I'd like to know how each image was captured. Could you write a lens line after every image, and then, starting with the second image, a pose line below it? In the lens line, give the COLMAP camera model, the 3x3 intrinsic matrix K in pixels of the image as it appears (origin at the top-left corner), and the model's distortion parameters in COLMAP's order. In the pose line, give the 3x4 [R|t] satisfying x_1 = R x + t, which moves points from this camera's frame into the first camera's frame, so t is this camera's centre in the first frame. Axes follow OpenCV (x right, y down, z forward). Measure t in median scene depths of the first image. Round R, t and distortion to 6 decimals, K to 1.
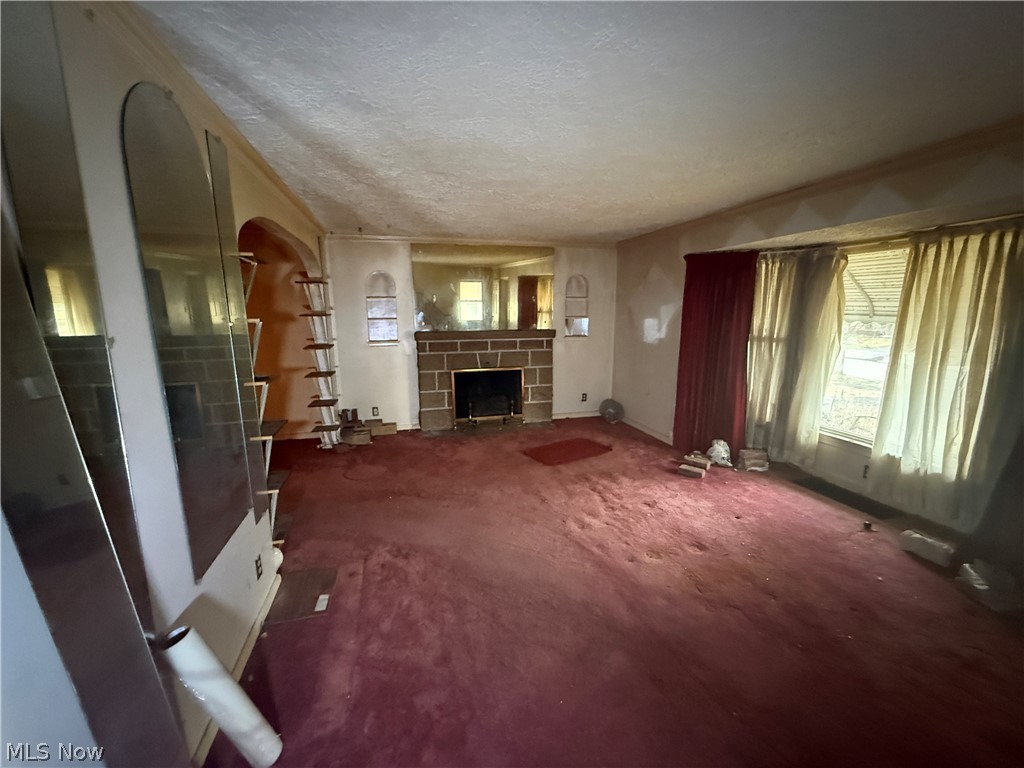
lens RADIAL K [[413.0, 0, 510.1], [0, 413.0, 384.9], [0, 0, 1]] dist [-0.000210, 0.000190]
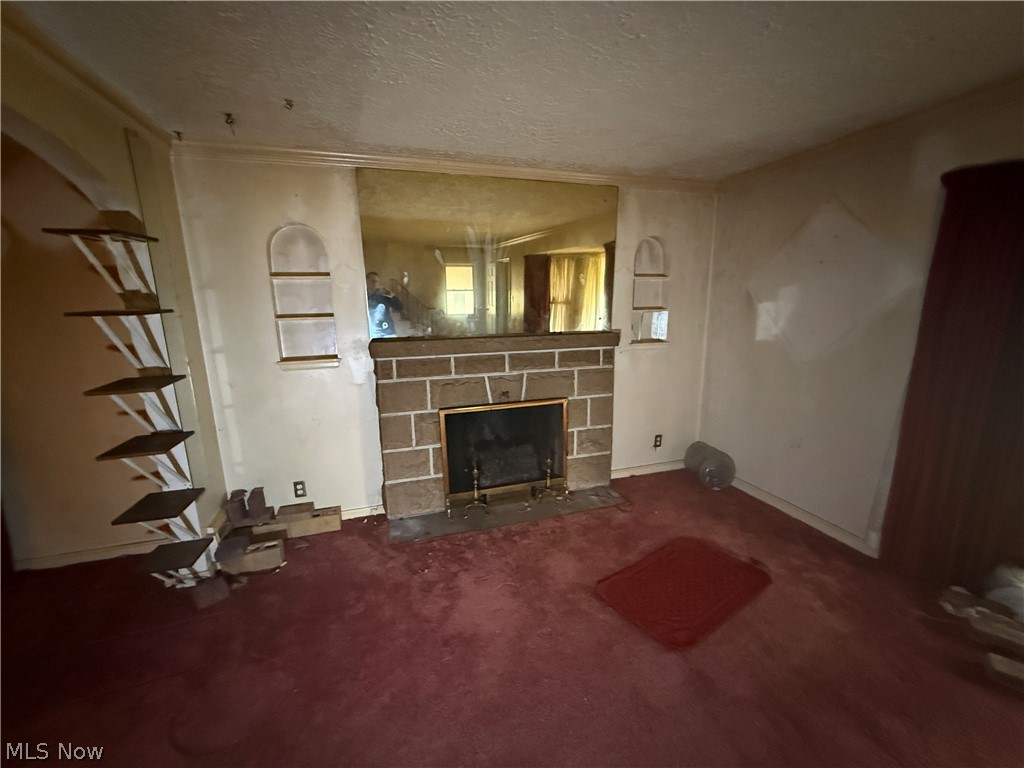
lens RADIAL K [[413.0, 0, 510.1], [0, 413.0, 384.9], [0, 0, 1]] dist [-0.000210, 0.000190]
pose [[0.999293, -0.016139, 0.033947, -0.066093], [0.015449, 0.999671, 0.020485, -0.076550], [-0.034267, -0.019946, 0.999214, 0.442085]]
